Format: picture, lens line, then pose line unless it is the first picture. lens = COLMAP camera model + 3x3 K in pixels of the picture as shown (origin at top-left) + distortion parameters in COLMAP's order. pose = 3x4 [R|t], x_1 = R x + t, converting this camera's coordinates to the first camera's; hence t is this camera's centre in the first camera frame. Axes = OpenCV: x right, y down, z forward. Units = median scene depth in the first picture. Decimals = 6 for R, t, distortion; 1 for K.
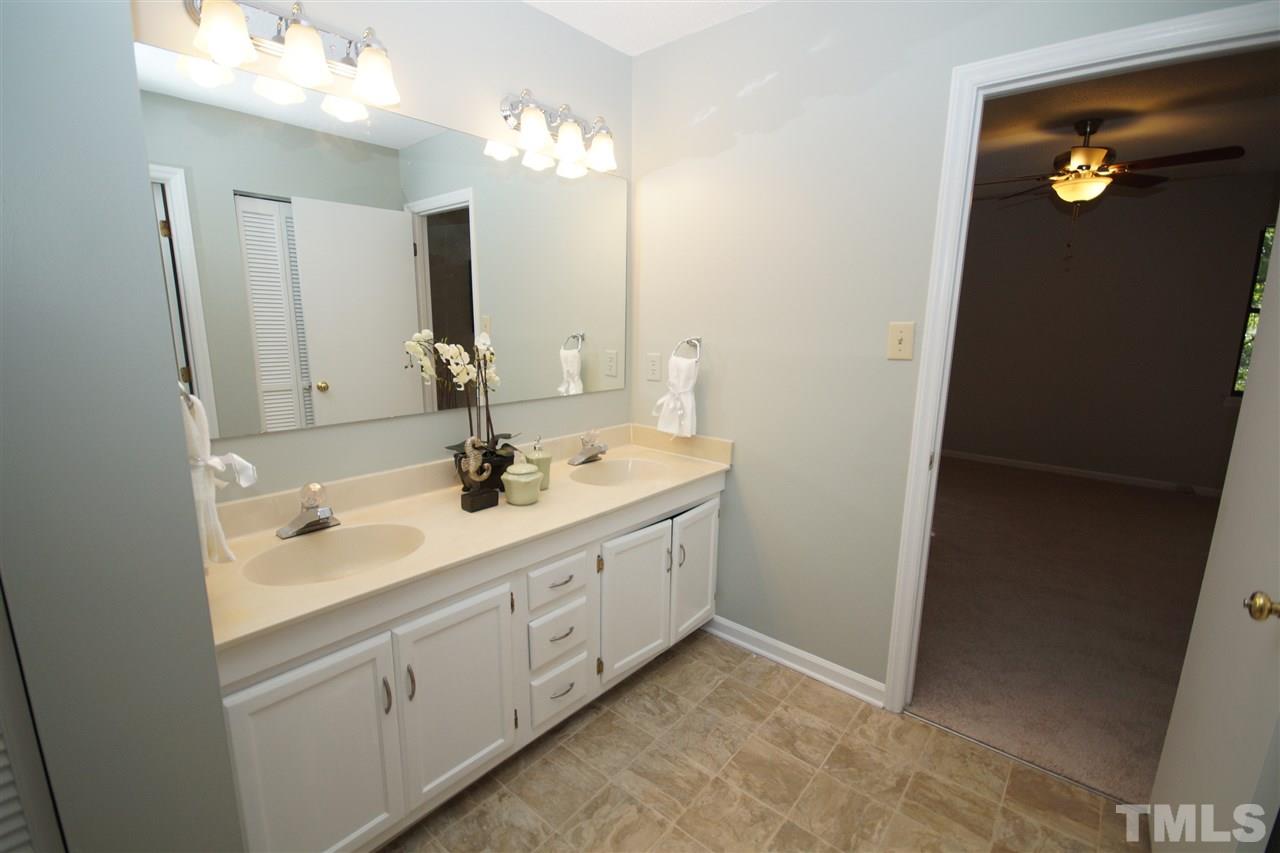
lens RADIAL K [[552.1, 0, 640.0], [0, 552.1, 426.5], [0, 0, 1]] dist [0.013840, -0.015831]
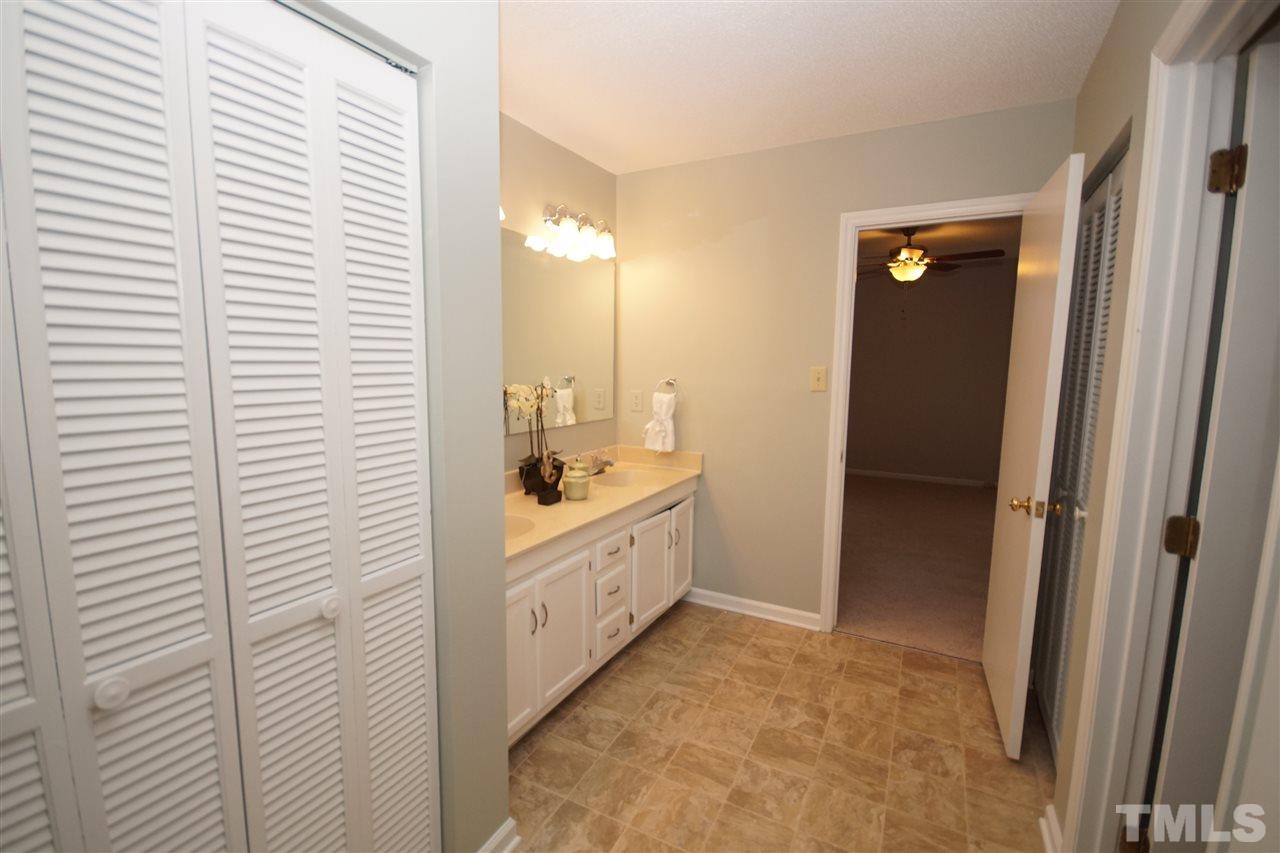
lens RADIAL K [[567.1, 0, 629.8], [0, 567.1, 430.0], [0, 0, 1]] dist [-0.001708, -0.001254]
pose [[0.976843, -0.029071, 0.211975, -0.350123], [0.043670, 0.996961, -0.064517, 0.059585], [-0.209455, 0.072280, 0.975143, -0.384536]]
